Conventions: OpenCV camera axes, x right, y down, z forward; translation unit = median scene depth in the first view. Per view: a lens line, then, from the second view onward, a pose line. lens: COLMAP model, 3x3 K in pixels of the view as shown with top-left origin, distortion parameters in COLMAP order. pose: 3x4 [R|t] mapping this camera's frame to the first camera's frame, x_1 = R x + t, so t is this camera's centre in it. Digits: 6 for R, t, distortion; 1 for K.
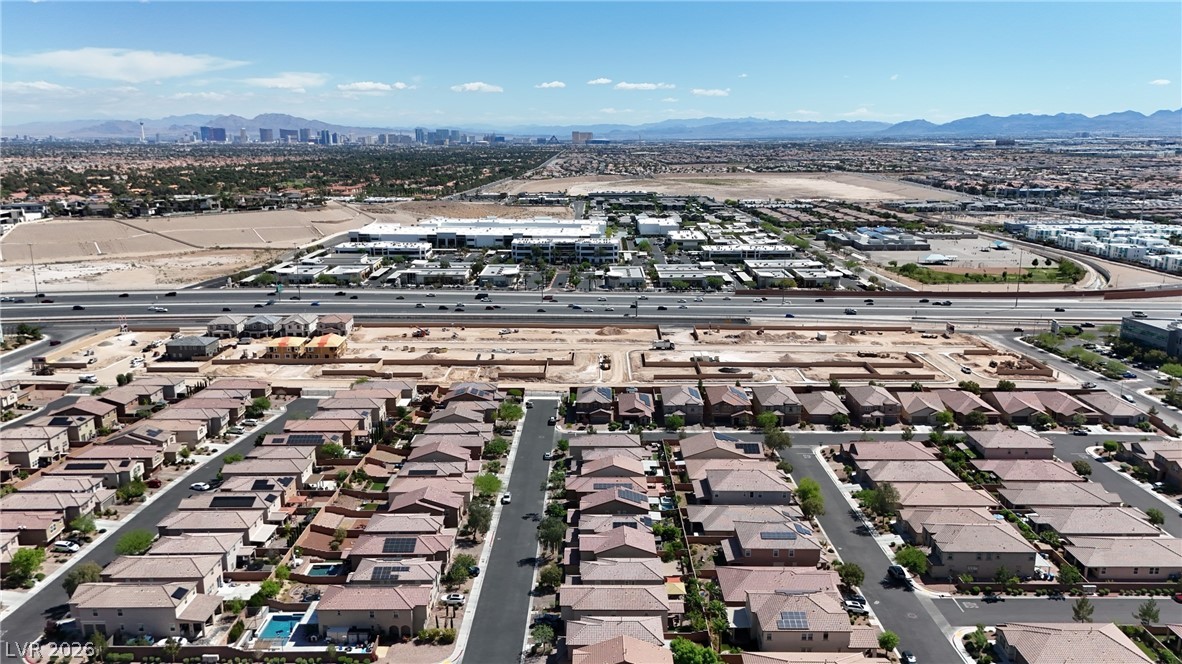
lens RADIAL K [[863.6, 0, 591.0], [0, 863.6, 332.0], [0, 0, 1]] dist [0.084473, -0.093222]
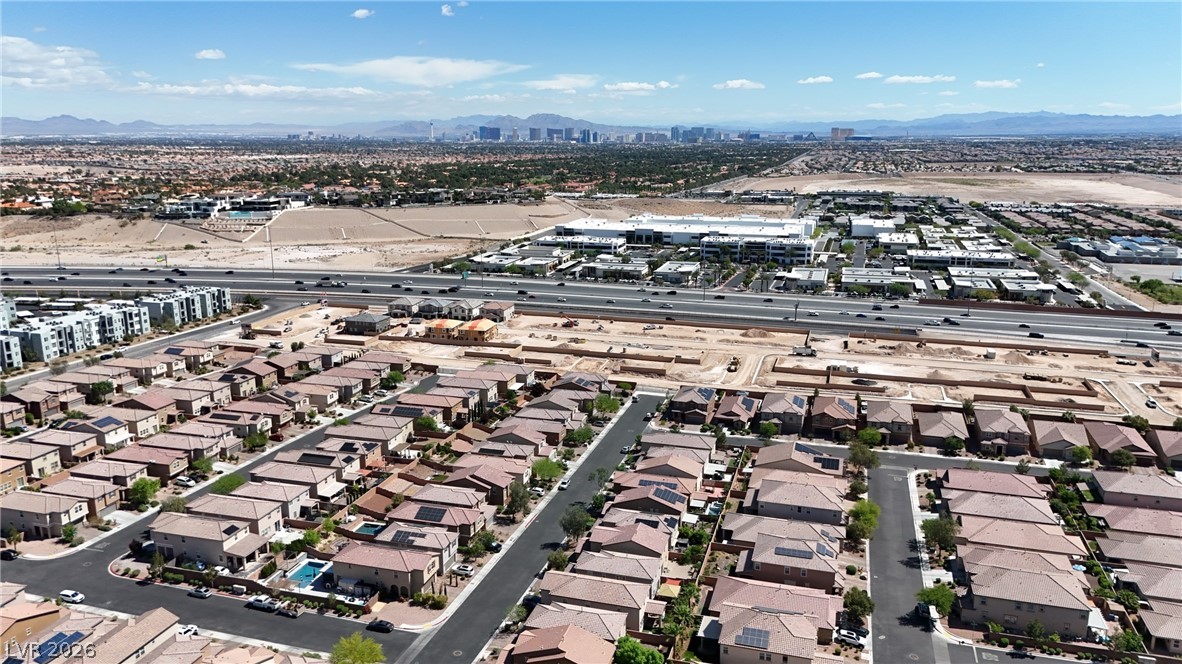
lens RADIAL K [[863.6, 0, 591.0], [0, 863.6, 332.0], [0, 0, 1]] dist [0.084473, -0.093222]
pose [[0.959172, 0.063588, -0.275583, 0.152288], [-0.062897, 0.997955, 0.011352, -0.002468], [0.275741, 0.006445, 0.961210, 0.013026]]
